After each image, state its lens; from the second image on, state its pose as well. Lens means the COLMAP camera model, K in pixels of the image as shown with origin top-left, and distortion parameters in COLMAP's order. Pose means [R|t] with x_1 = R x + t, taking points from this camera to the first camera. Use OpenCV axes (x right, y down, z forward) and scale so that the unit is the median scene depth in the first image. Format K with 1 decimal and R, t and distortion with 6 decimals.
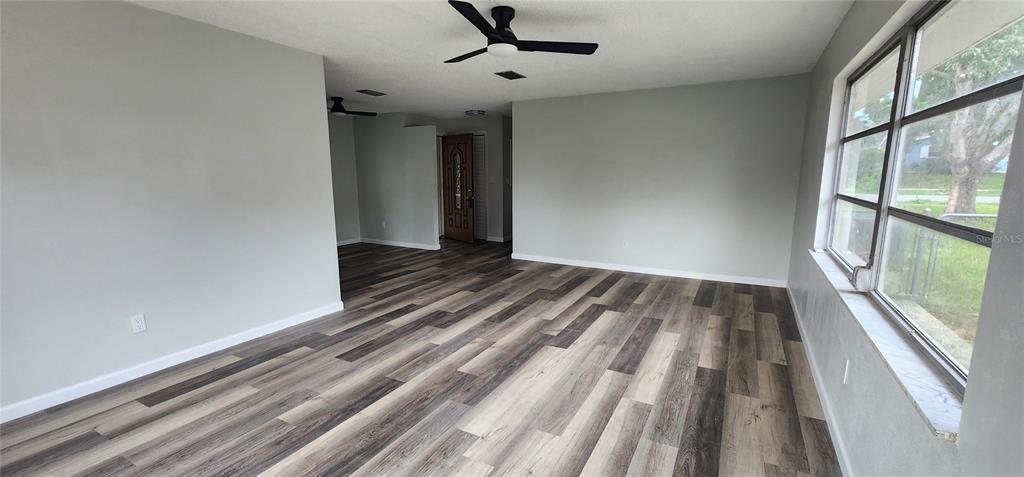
lens RADIAL K [[418.0, 0, 511.5], [0, 418.0, 240.2], [0, 0, 1]] dist [-0.000927, 0.001203]
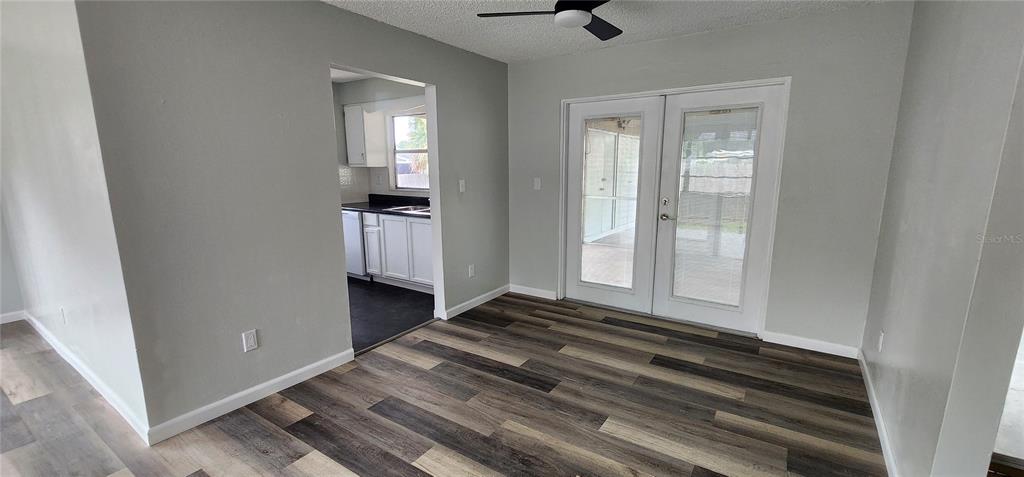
lens RADIAL K [[418.0, 0, 507.6], [0, 418.0, 245.5], [0, 0, 1]] dist [-0.000927, 0.001203]
pose [[-0.082190, 0.187174, -0.978882, 0.010351], [-0.155720, 0.967730, 0.198116, -0.302312], [0.984376, 0.168714, -0.050391, 1.818425]]
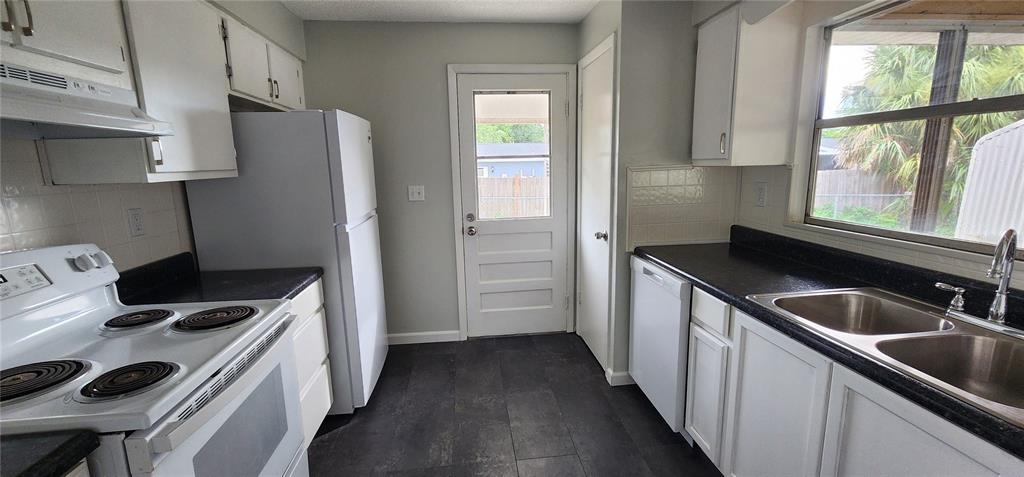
lens RADIAL K [[418.0, 0, 512.0], [0, 418.0, 243.1], [0, 0, 1]] dist [-0.000927, 0.001203]
pose [[-0.811875, 0.124927, -0.570309, -0.924306], [-0.070880, 0.948522, 0.308677, -0.254488], [0.579513, 0.291031, -0.761227, 1.483534]]
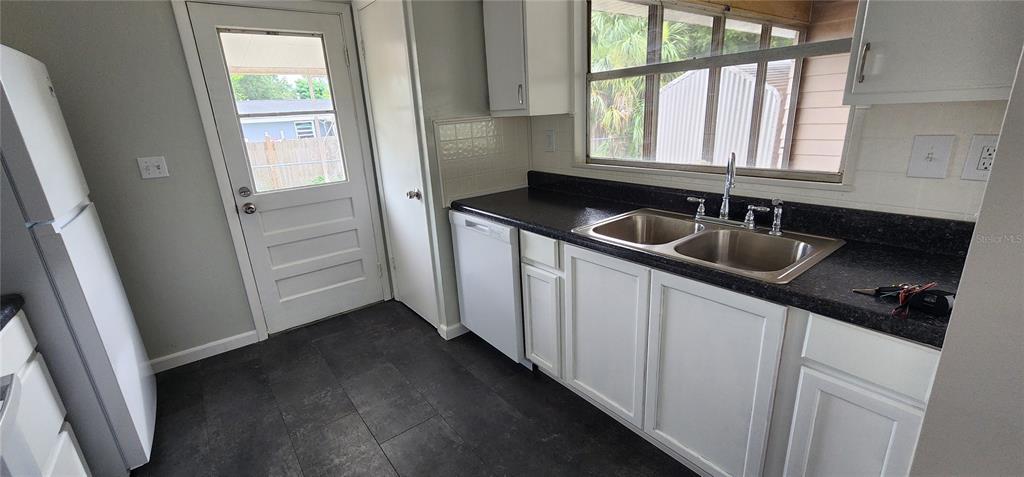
lens RADIAL K [[418.0, 0, 508.0], [0, 418.0, 242.8], [0, 0, 1]] dist [-0.000927, 0.001203]
pose [[-0.394375, 0.291793, -0.871393, -0.891041], [-0.094526, 0.930338, 0.354312, -0.239017], [0.914075, 0.222101, -0.339319, 1.404981]]
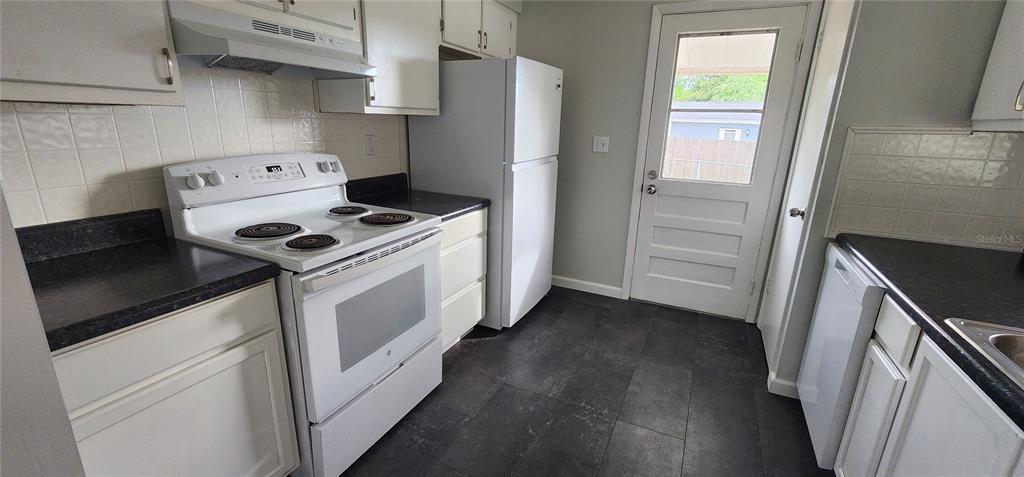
lens RADIAL K [[418.0, 0, 516.4], [0, 418.0, 242.5], [0, 0, 1]] dist [-0.000927, 0.001203]
pose [[-0.996953, -0.008237, -0.077562, -1.046700], [-0.040579, 0.904011, 0.425578, -0.247360], [0.066611, 0.427429, -0.901592, 1.541675]]
